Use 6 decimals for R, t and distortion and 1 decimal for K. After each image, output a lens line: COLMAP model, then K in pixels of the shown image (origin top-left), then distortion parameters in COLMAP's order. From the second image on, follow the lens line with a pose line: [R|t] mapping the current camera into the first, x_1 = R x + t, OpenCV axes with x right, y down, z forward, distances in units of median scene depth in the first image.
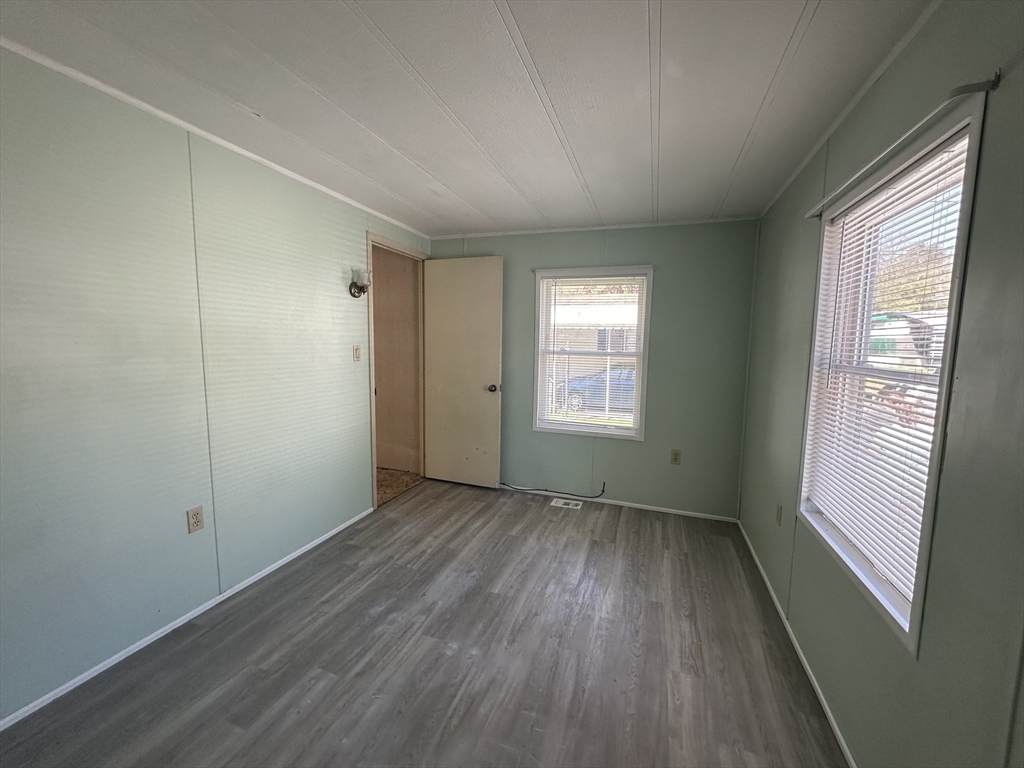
lens RADIAL K [[412.2, 0, 512.0], [0, 412.2, 384.0], [0, 0, 1]] dist [-0.000931, 0.000420]
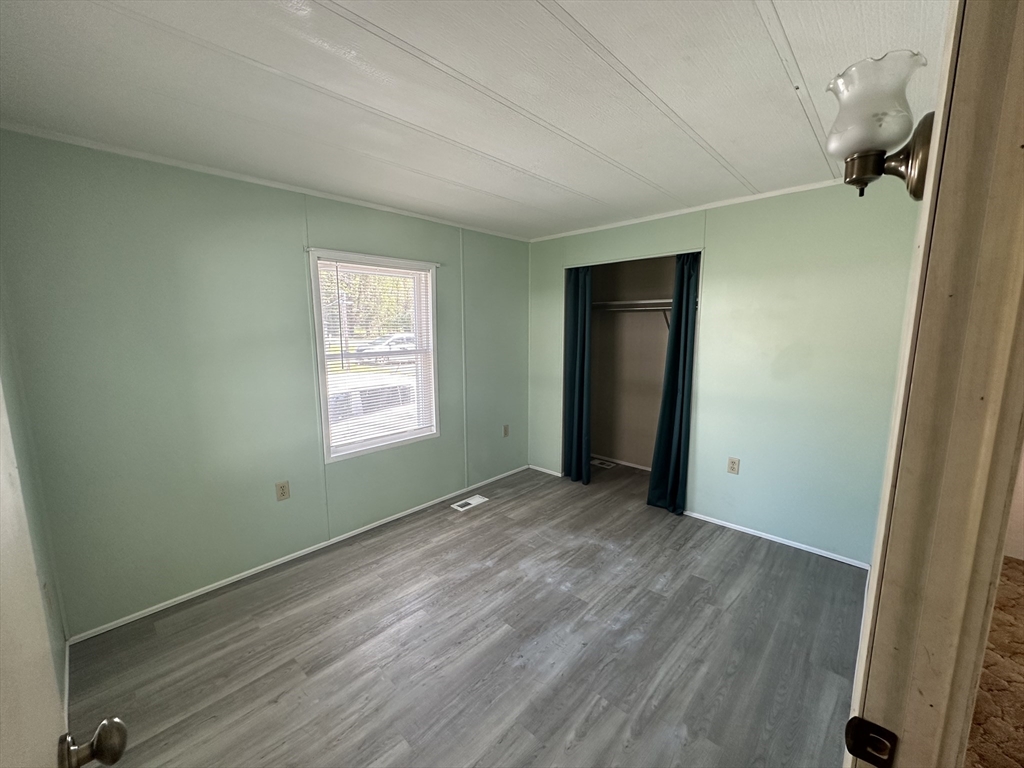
lens RADIAL K [[412.2, 0, 512.0], [0, 412.2, 384.0], [0, 0, 1]] dist [-0.000931, 0.000420]
pose [[-0.914915, -0.072494, 0.397083, -0.403945], [0.027528, 0.970243, 0.240561, -0.251855], [-0.402706, 0.231024, -0.885695, 1.817075]]
